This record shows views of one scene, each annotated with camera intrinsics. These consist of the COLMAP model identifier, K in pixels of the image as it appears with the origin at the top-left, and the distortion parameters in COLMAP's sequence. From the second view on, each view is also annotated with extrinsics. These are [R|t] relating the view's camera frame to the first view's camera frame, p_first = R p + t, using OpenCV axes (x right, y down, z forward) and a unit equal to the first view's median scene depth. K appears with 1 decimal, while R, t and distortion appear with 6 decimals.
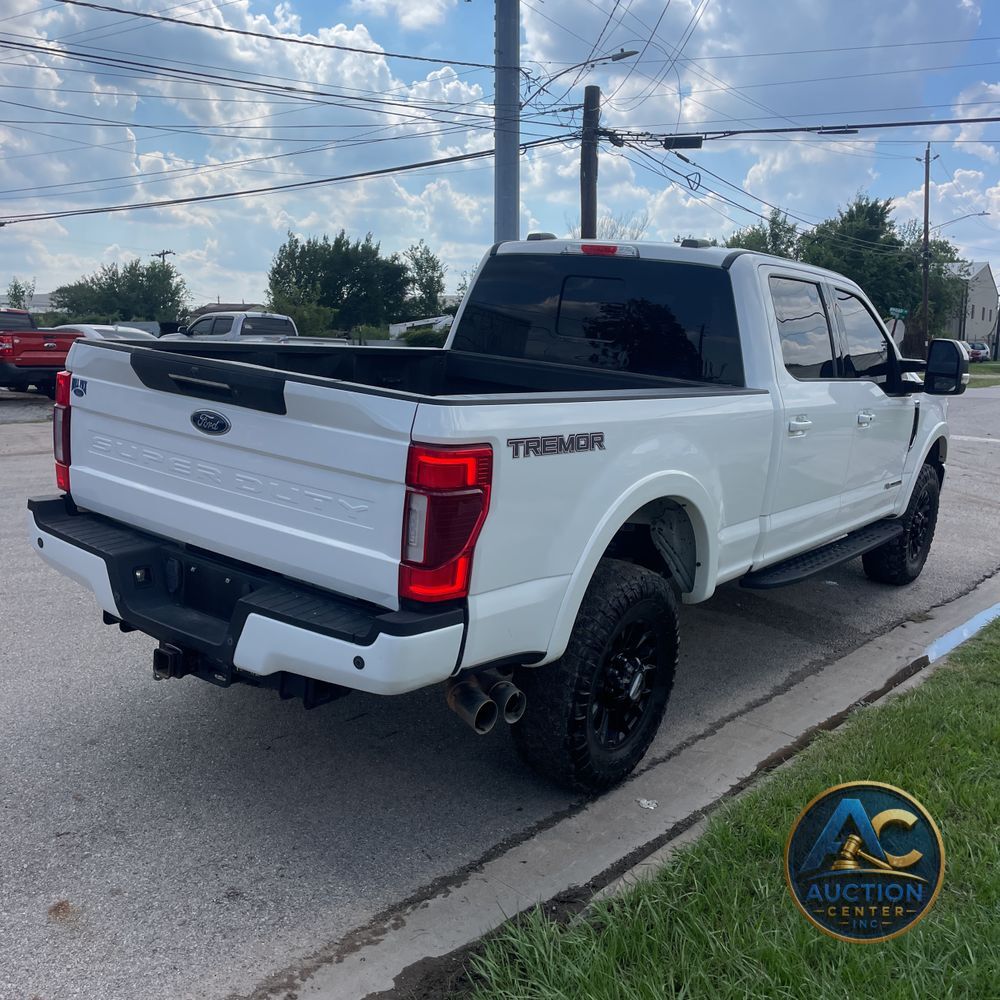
lens RADIAL K [[1026.7, 0, 497.0], [0, 1026.7, 498.5], [0, 0, 1]] dist [0.033203, 0.000000]
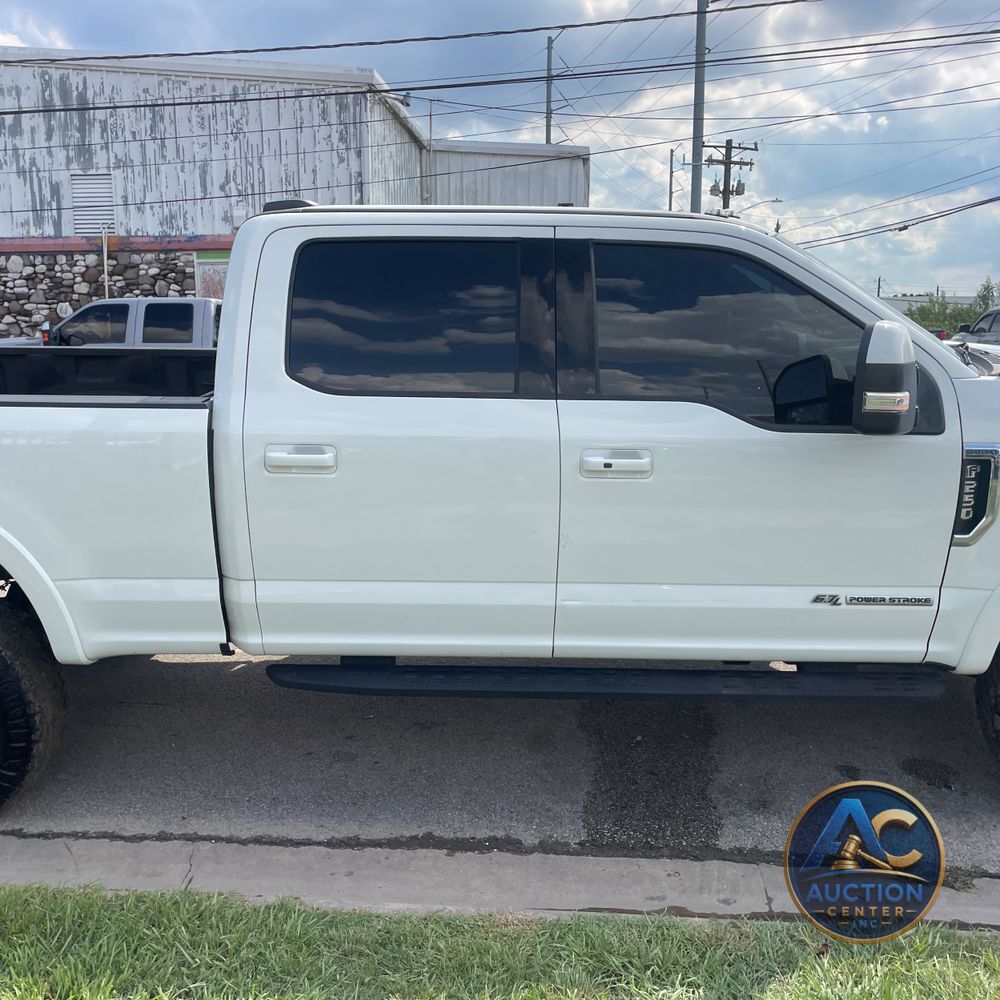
lens RADIAL K [[1026.7, 0, 491.2], [0, 1026.7, 499.7], [0, 0, 1]] dist [0.033203, 0.000000]
pose [[0.569131, 0.110751, -0.814754, 1.004443], [-0.111212, 0.992150, 0.057180, -0.106714], [0.814691, 0.058067, 0.576980, 0.775704]]
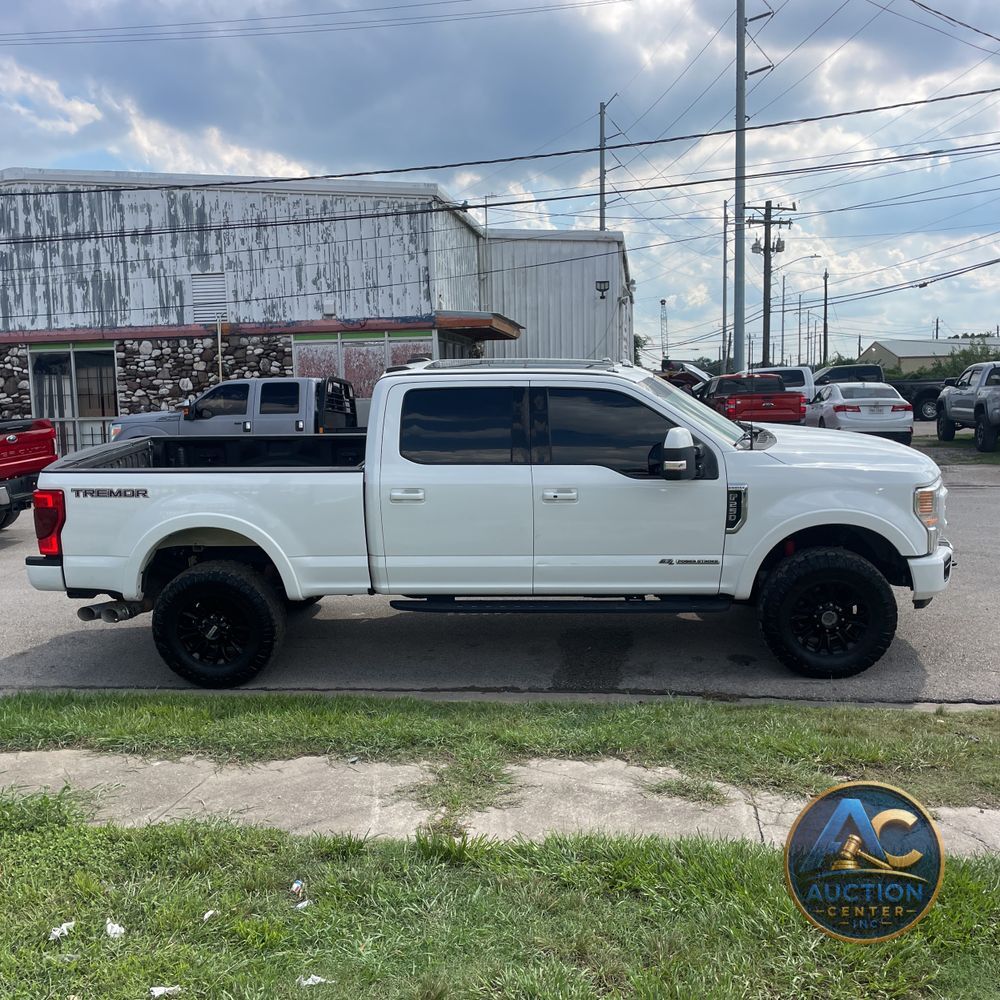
lens RADIAL K [[1026.7, 0, 518.6], [0, 1026.7, 517.1], [0, 0, 1]] dist [0.033203, 0.000000]
pose [[0.539353, 0.080065, -0.838265, 1.690140], [-0.095343, 0.994875, 0.033677, -0.114066], [0.836665, 0.061759, 0.544222, 0.399582]]
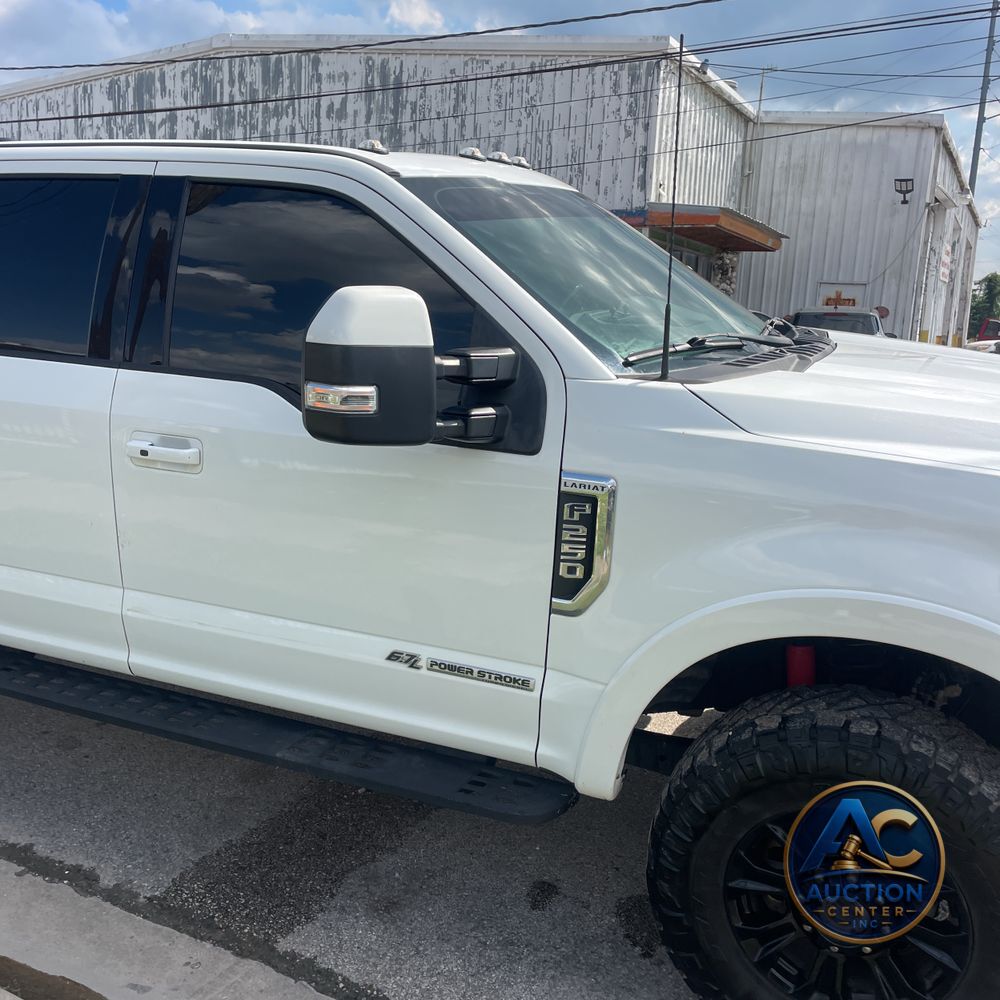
lens RADIAL K [[1026.7, 0, 495.2], [0, 1026.7, 495.8], [0, 0, 1]] dist [0.033203, 0.000000]
pose [[0.218679, 0.163346, -0.962028, 1.078559], [-0.186615, 0.974693, 0.123077, -0.185331], [0.957786, 0.152615, 0.243628, 1.314428]]
